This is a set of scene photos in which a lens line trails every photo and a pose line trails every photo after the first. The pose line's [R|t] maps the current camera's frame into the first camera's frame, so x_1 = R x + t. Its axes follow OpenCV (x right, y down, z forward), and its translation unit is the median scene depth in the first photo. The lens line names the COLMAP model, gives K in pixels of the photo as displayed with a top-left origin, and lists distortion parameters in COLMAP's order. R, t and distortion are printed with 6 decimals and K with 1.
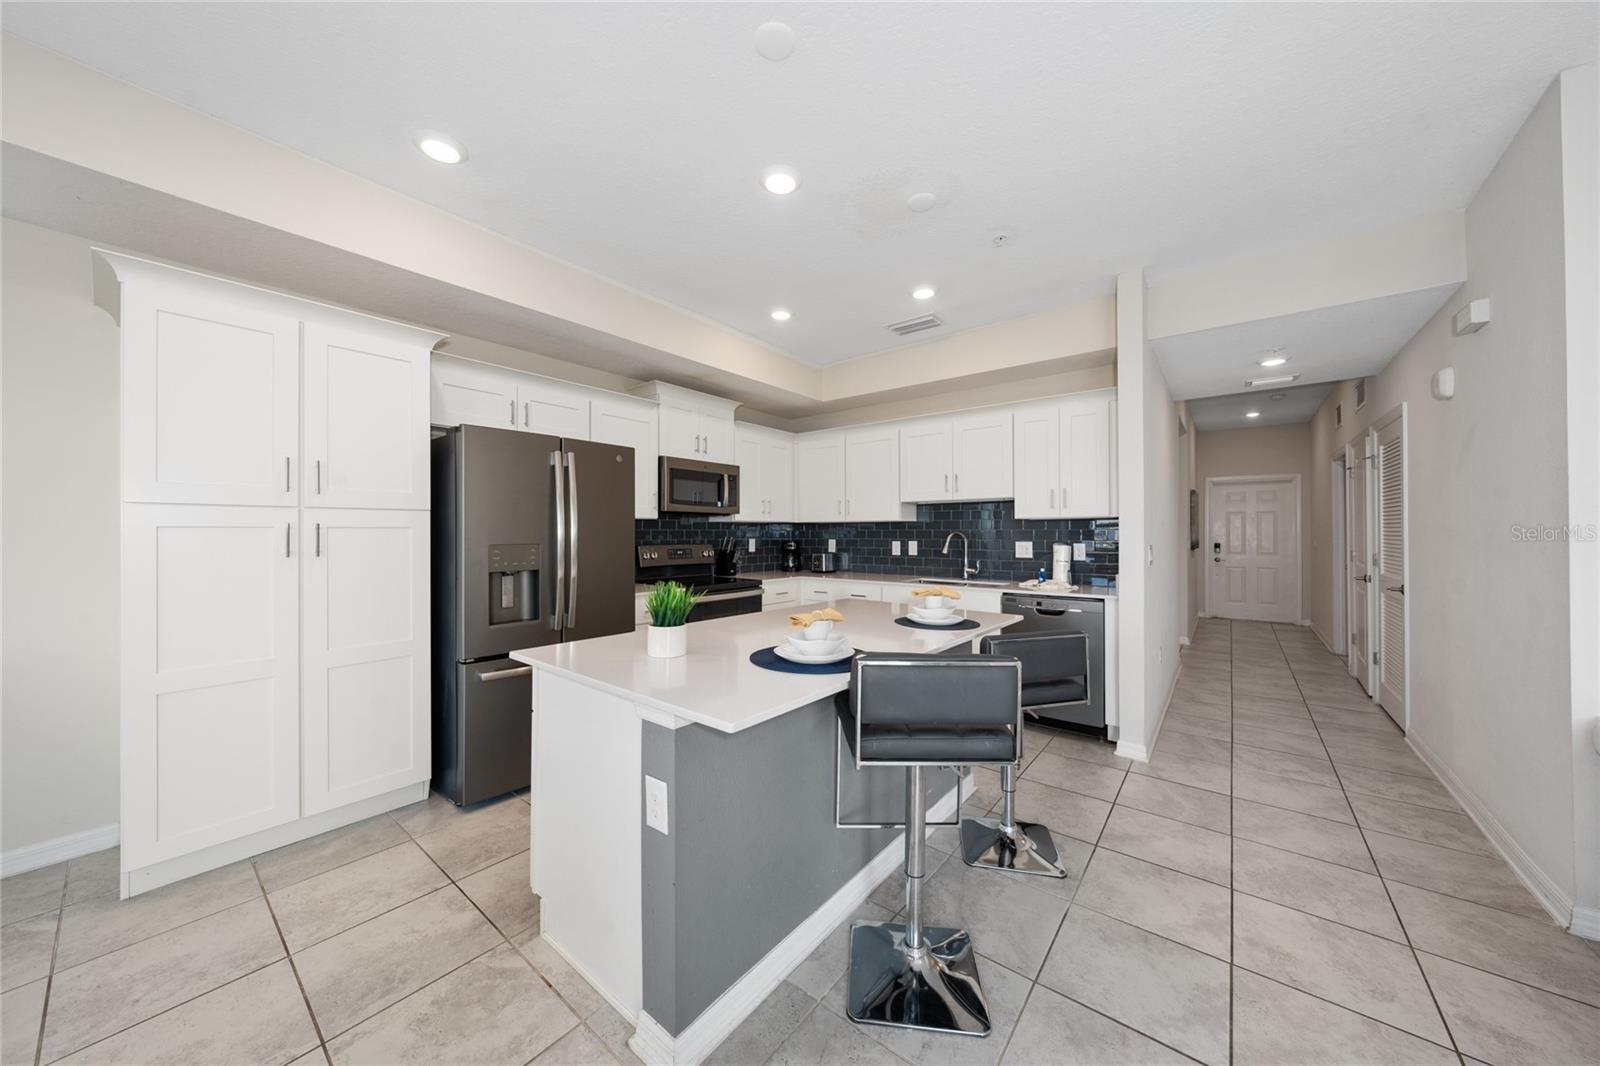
lens RADIAL K [[546.6, 0, 804.8], [0, 546.6, 531.8], [0, 0, 1]] dist [0.003390, -0.000046]
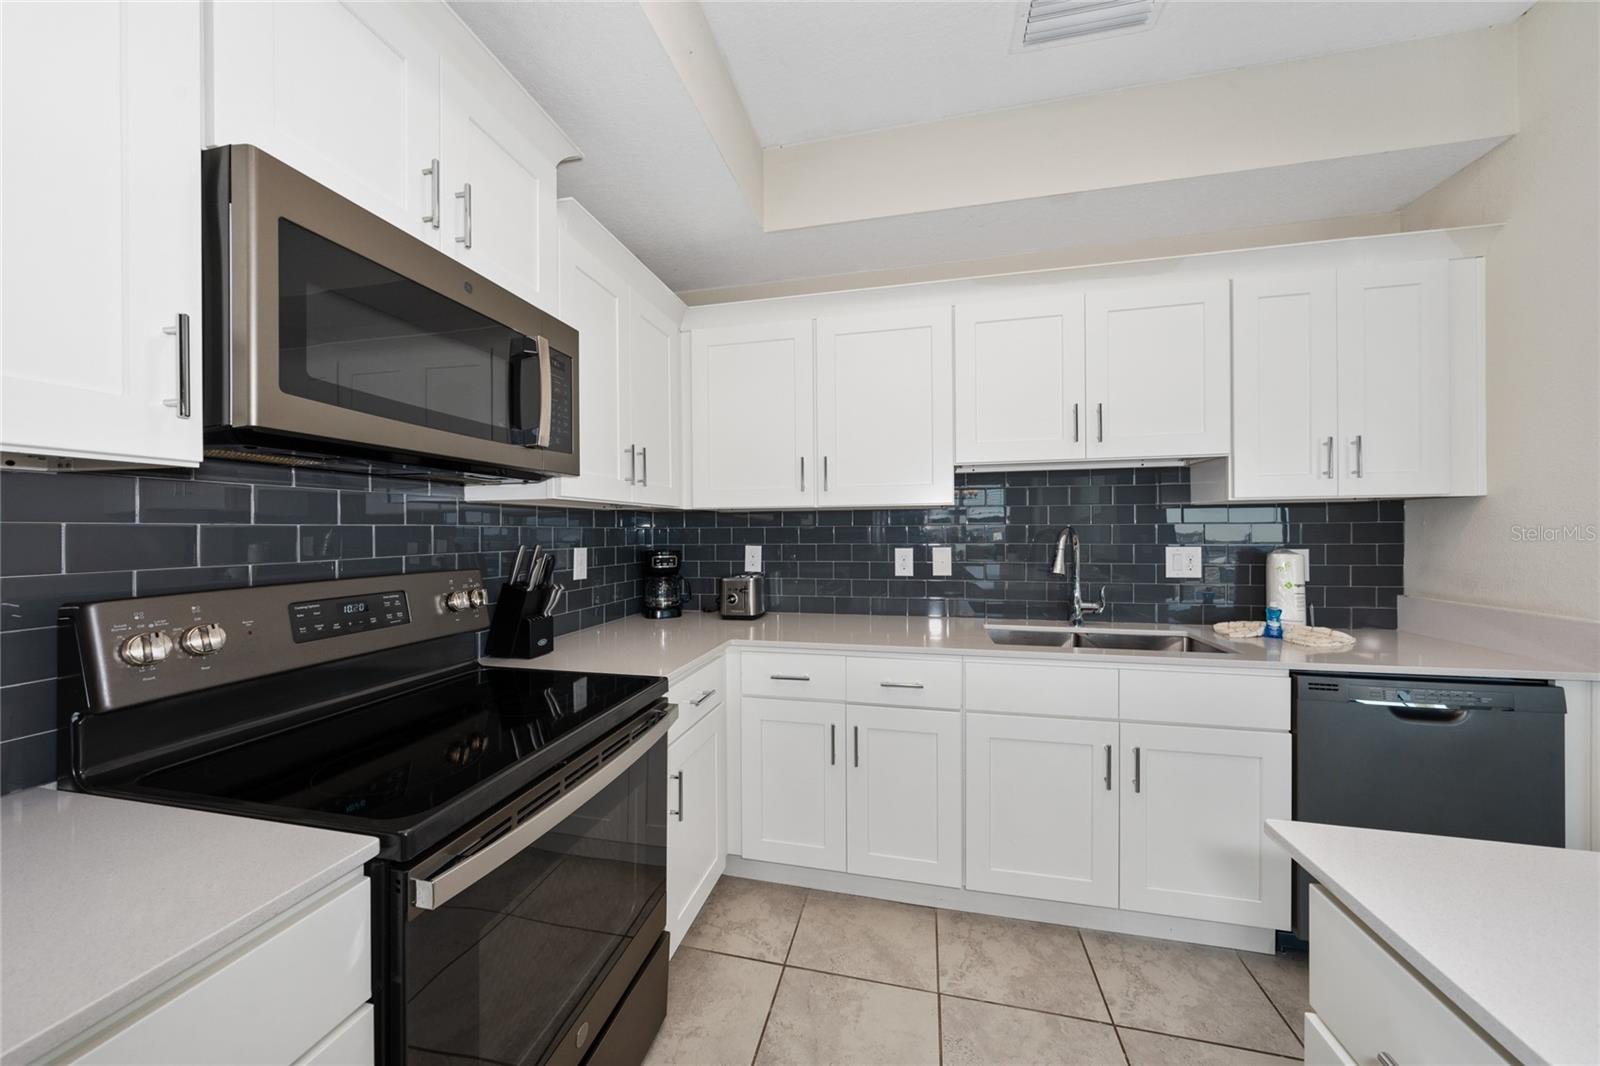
lens RADIAL K [[546.6, 0, 801.6], [0, 546.6, 531.8], [0, 0, 1]] dist [0.003390, -0.000046]
pose [[0.901434, -0.006269, 0.432872, -0.138115], [0.004904, 0.999979, 0.004269, 0.000053], [-0.432890, -0.001726, 0.901445, 0.625786]]
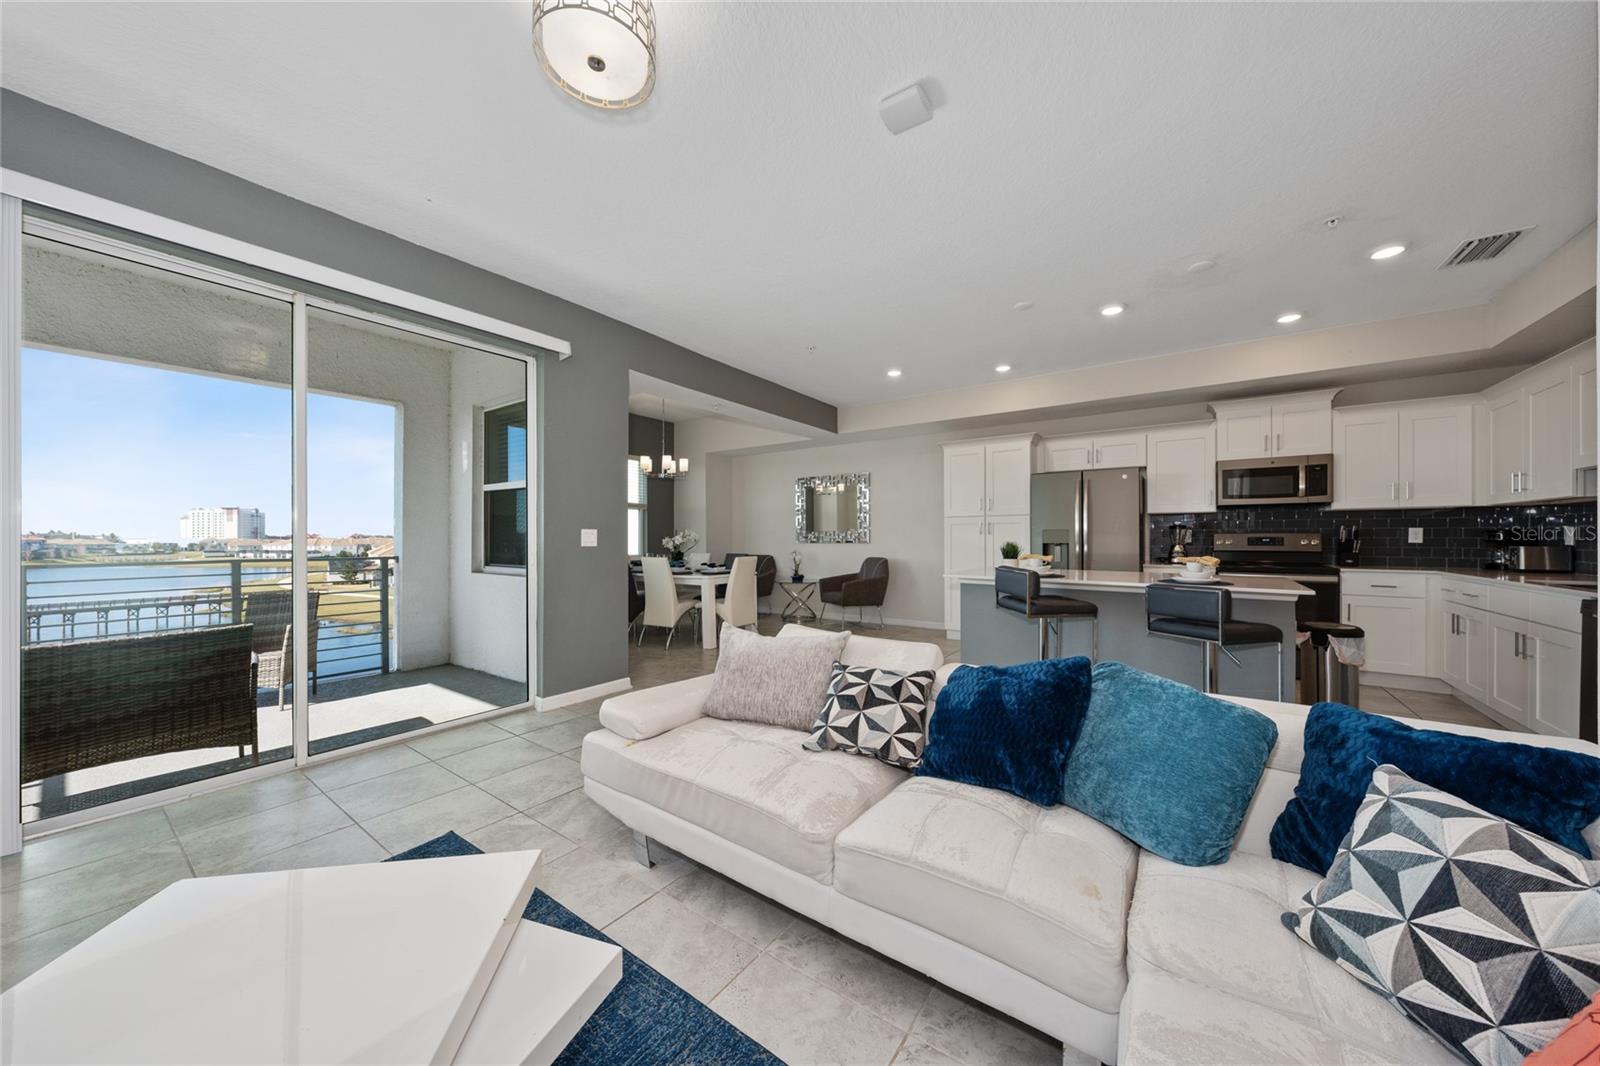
lens RADIAL K [[546.6, 0, 795.6], [0, 546.6, 536.0], [0, 0, 1]] dist [0.003390, -0.000046]
pose [[0.043406, 0.002566, -0.999054, 0.807726], [0.008045, 0.999963, 0.002918, 0.017968], [0.999025, -0.008164, 0.043384, -0.018011]]
